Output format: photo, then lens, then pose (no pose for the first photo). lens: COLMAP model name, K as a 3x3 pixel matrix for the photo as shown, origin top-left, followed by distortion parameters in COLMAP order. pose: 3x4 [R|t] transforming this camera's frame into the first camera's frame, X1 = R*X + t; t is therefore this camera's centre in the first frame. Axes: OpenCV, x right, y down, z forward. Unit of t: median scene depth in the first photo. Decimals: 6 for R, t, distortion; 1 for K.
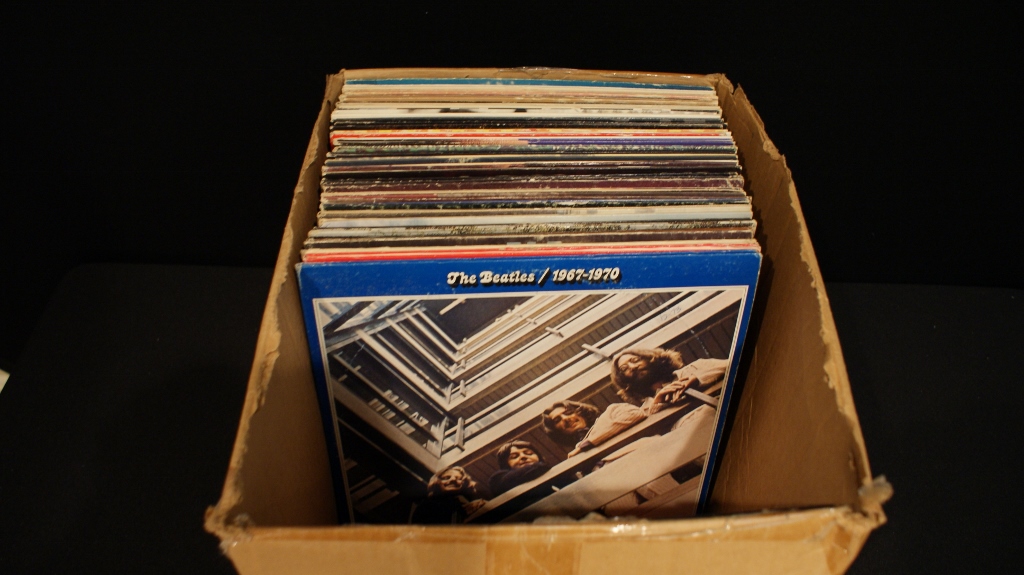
lens RADIAL K [[803.5, 0, 515.9], [0, 803.5, 302.2], [0, 0, 1]] dist [-0.112787, 0.005742]
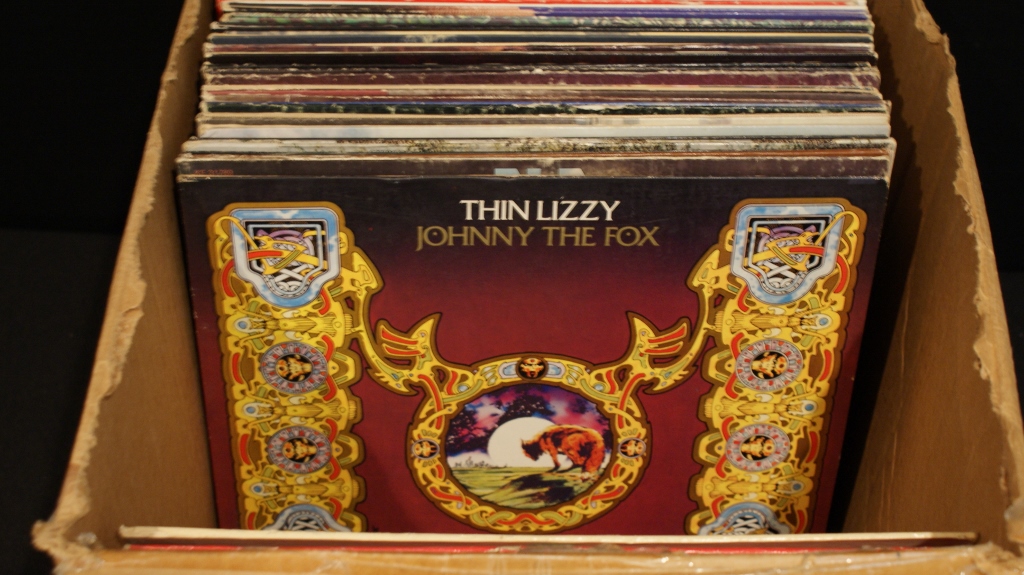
lens RADIAL K [[1602.3, 0, 512.0], [0, 1602.3, 287.5], [0, 0, 1]] dist [0.000511, -0.017740]
pose [[0.999701, 0.016879, -0.017681, 0.024917], [-0.017729, 0.998637, -0.049085, 0.080097], [0.016829, 0.049384, 0.998638, -0.251569]]
